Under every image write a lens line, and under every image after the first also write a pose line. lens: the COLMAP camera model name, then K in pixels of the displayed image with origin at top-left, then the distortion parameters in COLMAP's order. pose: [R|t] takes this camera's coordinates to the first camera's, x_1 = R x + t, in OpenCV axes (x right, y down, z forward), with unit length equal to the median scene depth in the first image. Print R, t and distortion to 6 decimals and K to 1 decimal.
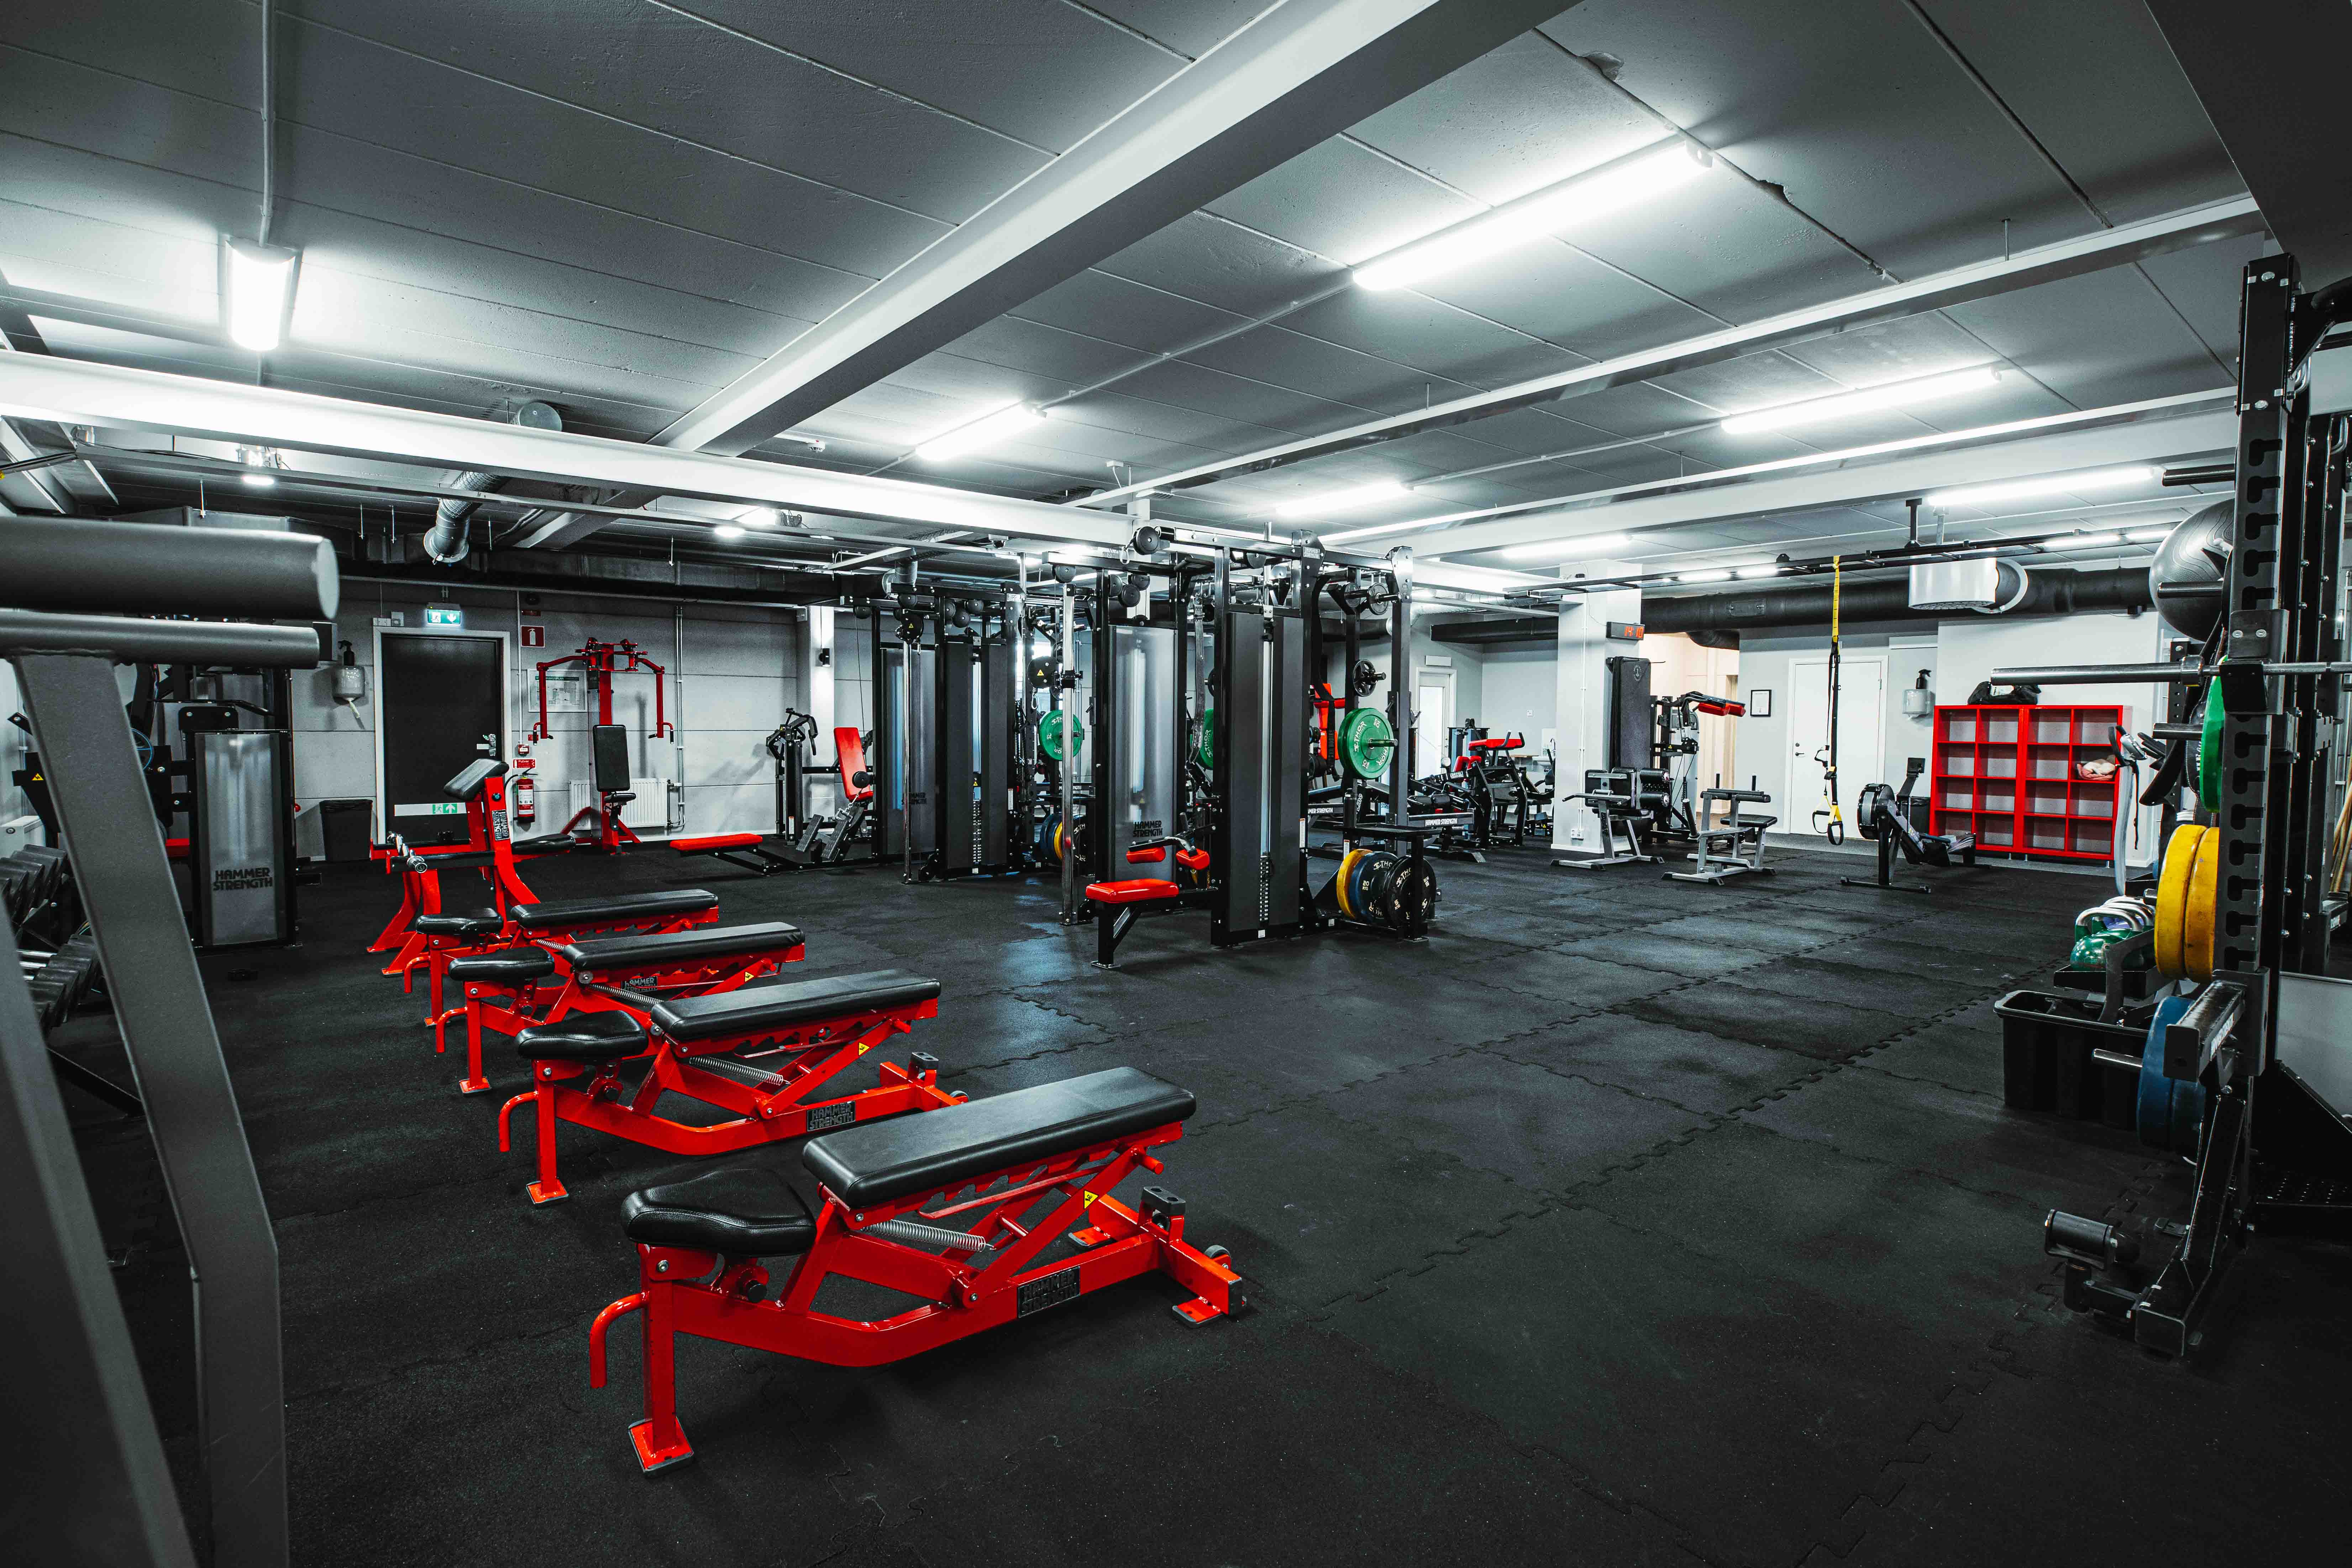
lens RADIAL K [[1125.6, 0, 1165.0], [0, 1125.6, 776.5], [0, 0, 1]] dist [0.012293, -0.001259]
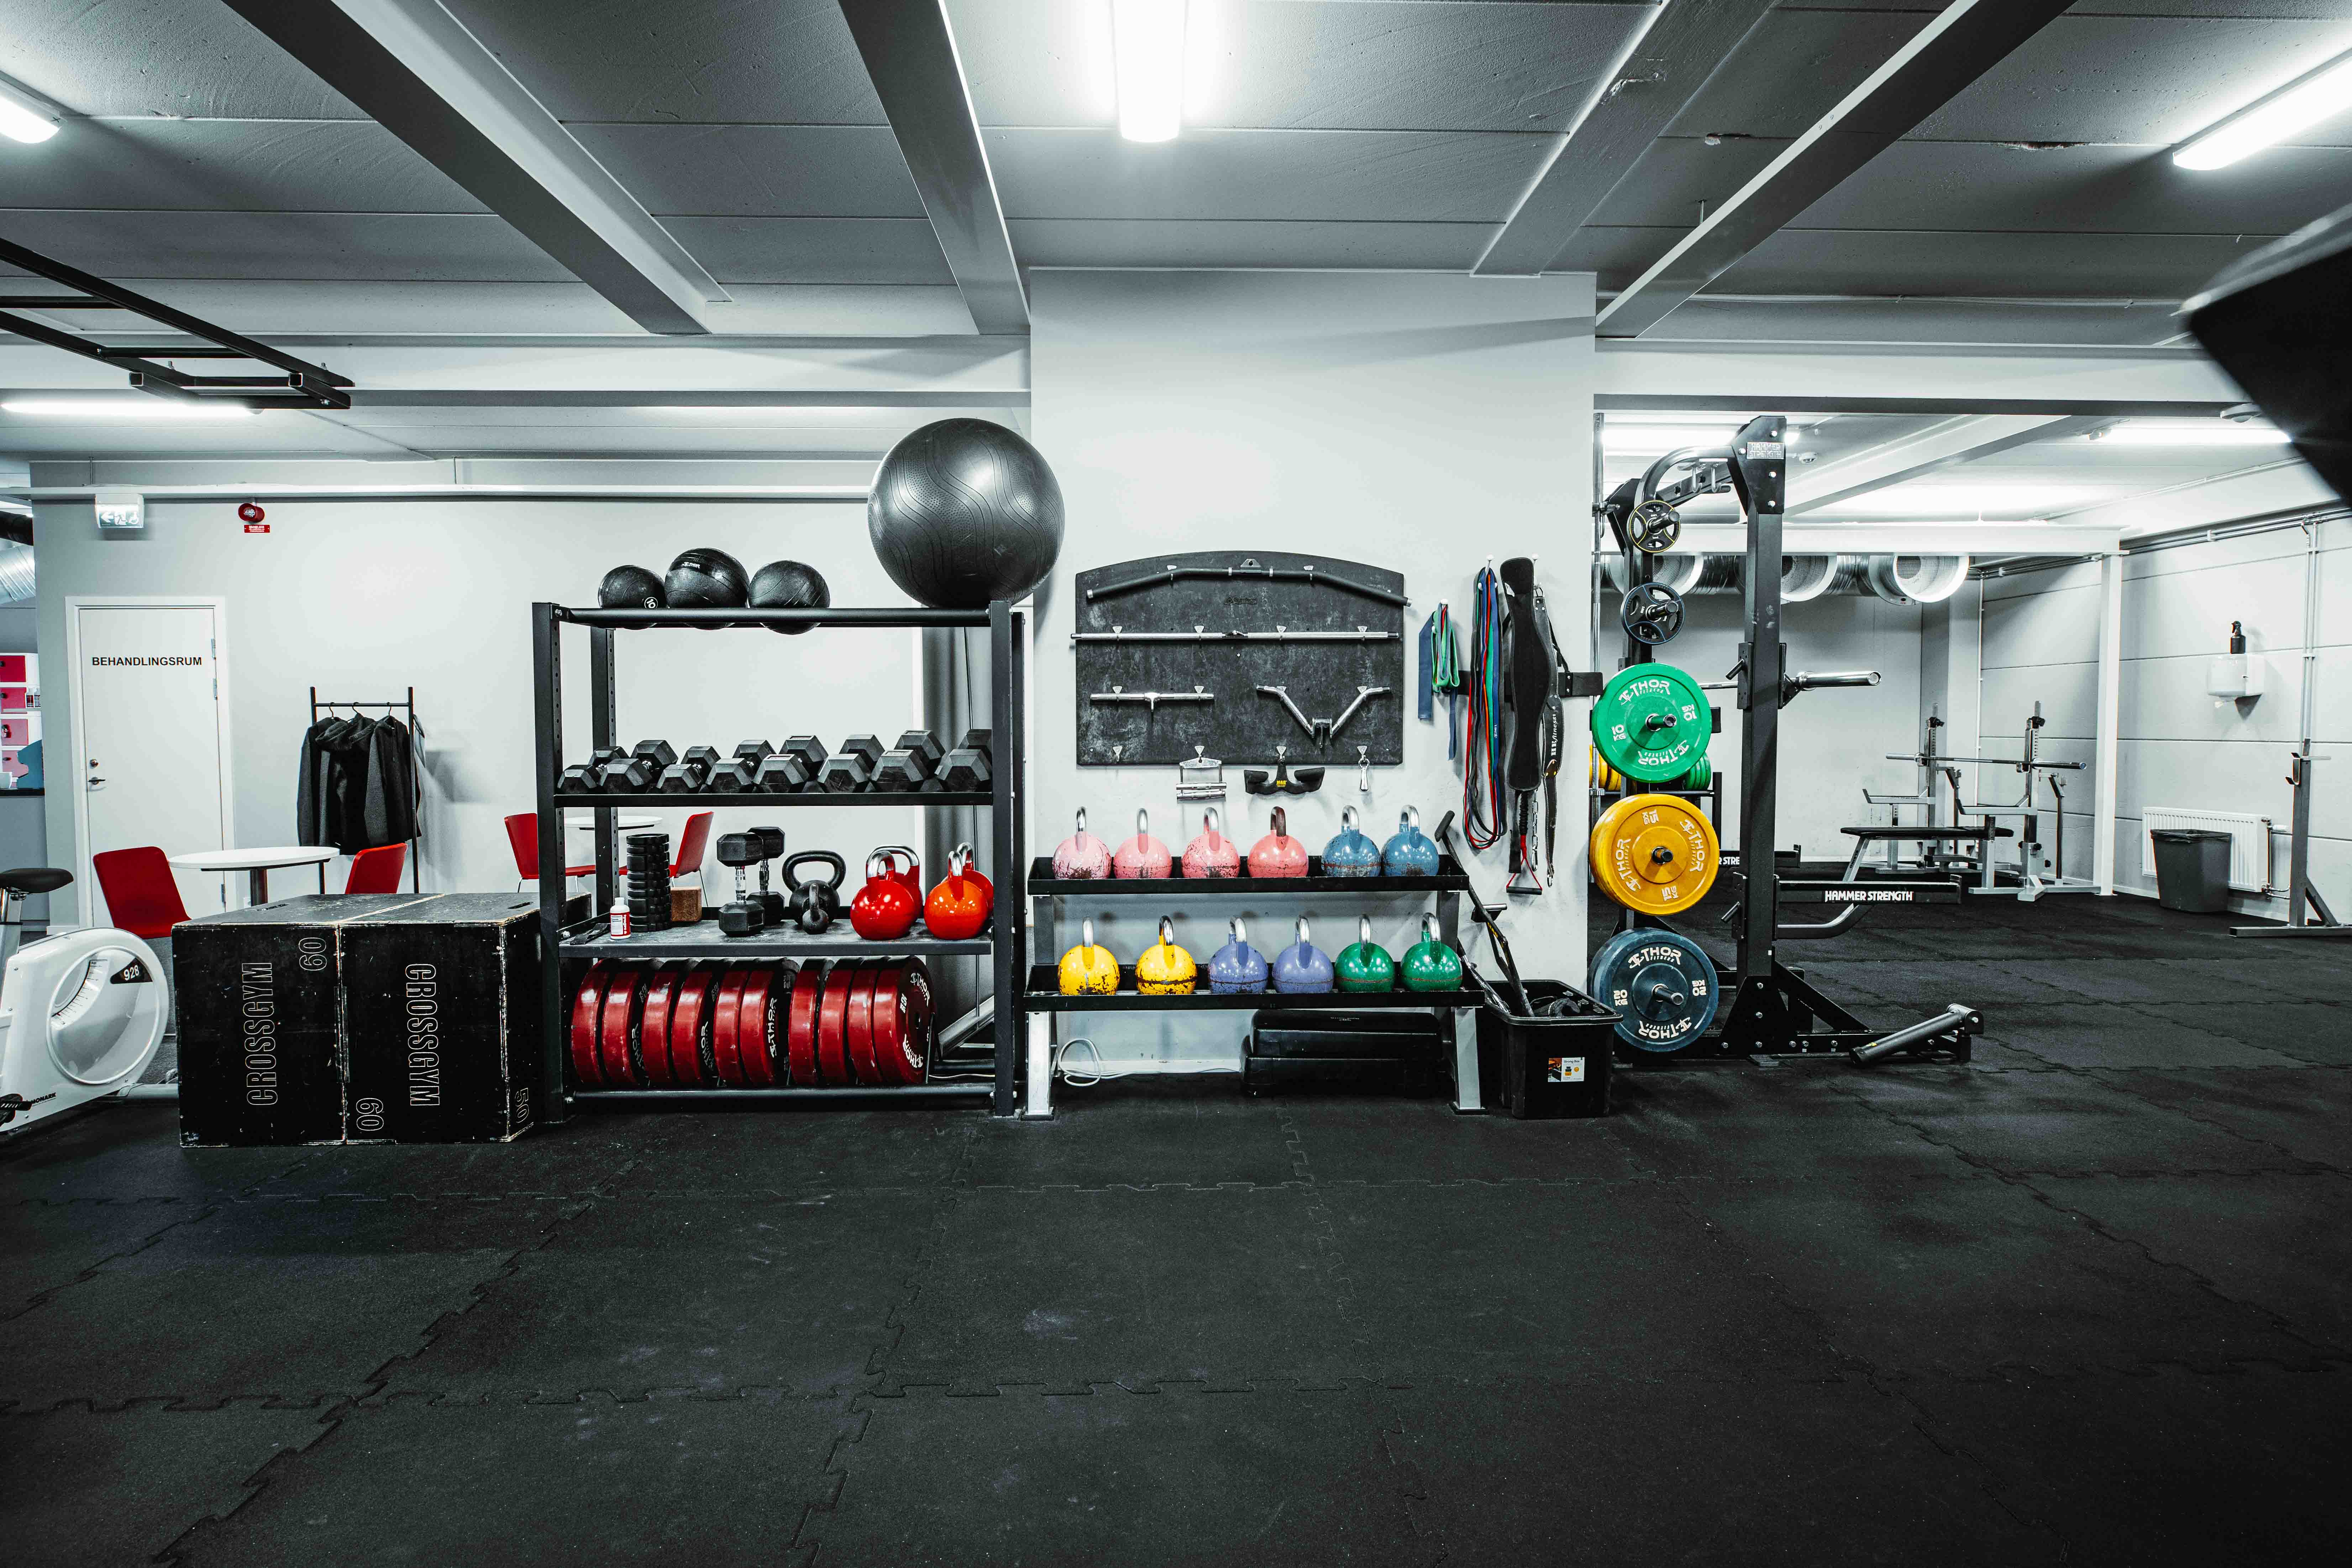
lens RADIAL K [[1188.3, 0, 1183.8], [0, 1188.3, 767.1], [0, 0, 1]] dist [-0.007278, 0.003696]
pose [[-0.794904, -0.030885, 0.605948, 0.153152], [0.028112, 0.995756, 0.087632, -0.033185], [-0.606083, 0.086694, -0.790663, 0.692671]]
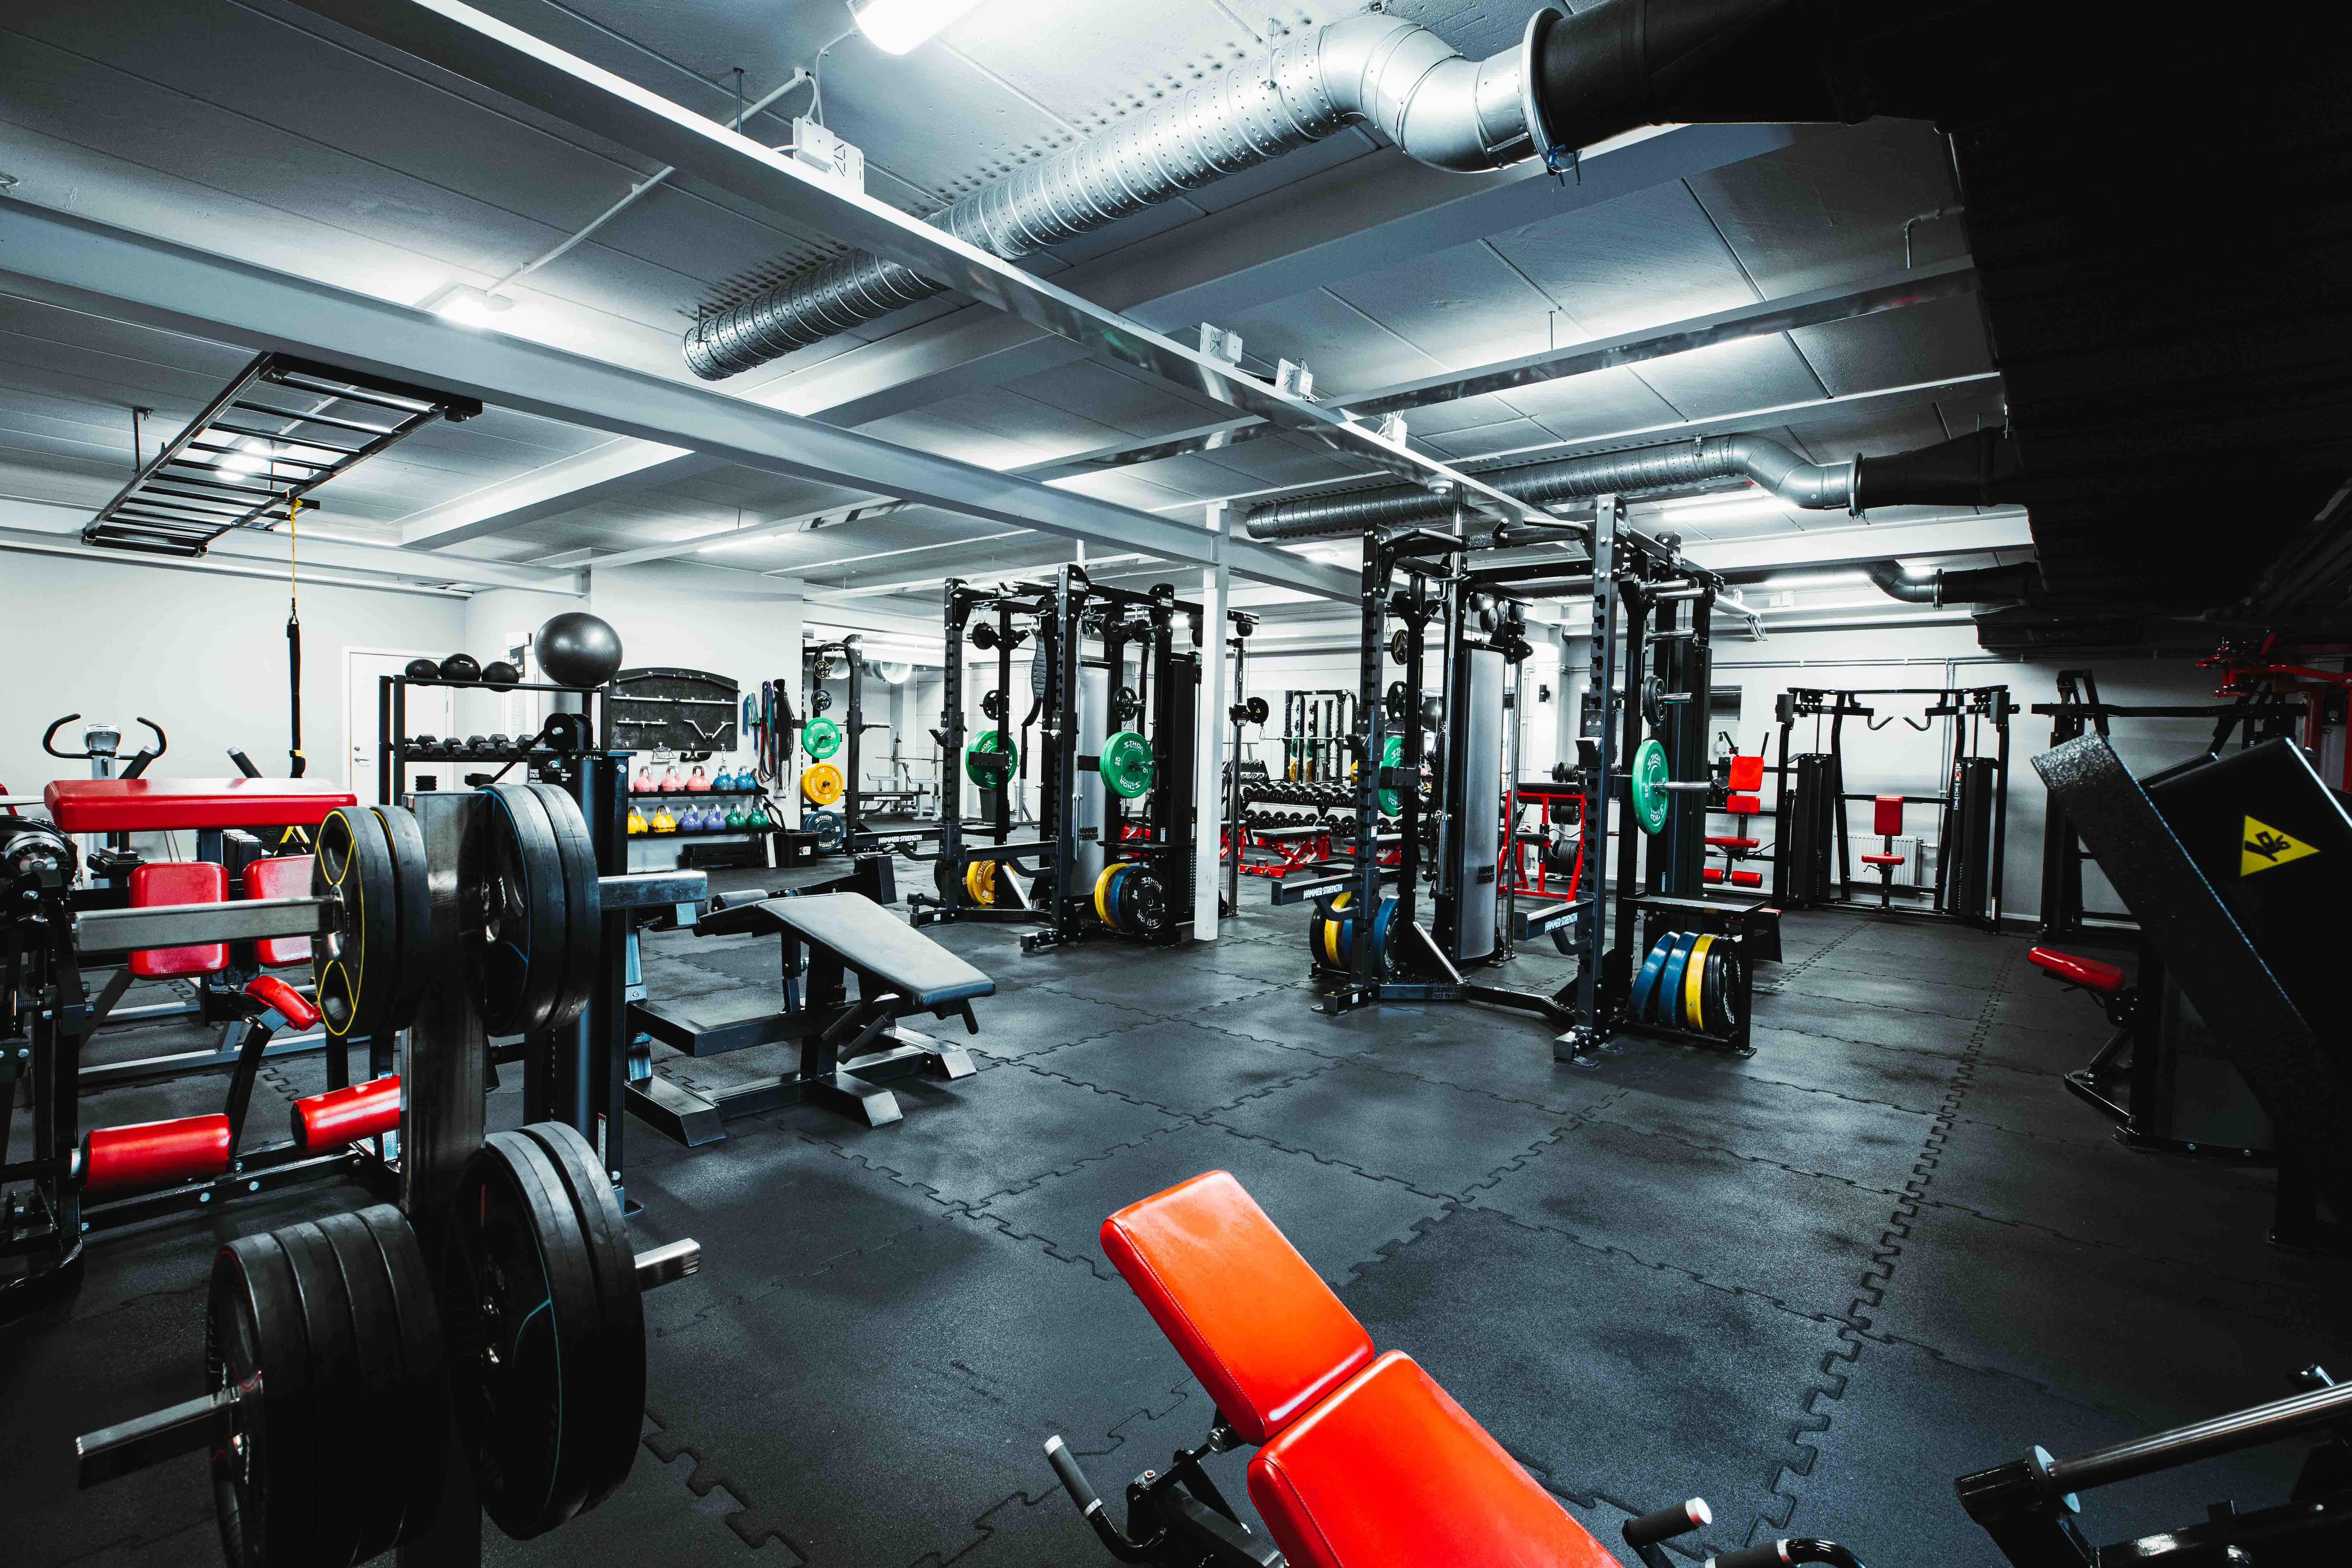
lens RADIAL K [[1076.9, 0, 1197.7], [0, 1076.9, 783.1], [0, 0, 1]] dist [0.006109, 0.000701]
pose [[-0.979480, -0.026907, -0.199738, 0.121265], [-0.044570, 0.995429, 0.084465, -0.068919], [0.196552, 0.091634, -0.976202, 1.367887]]
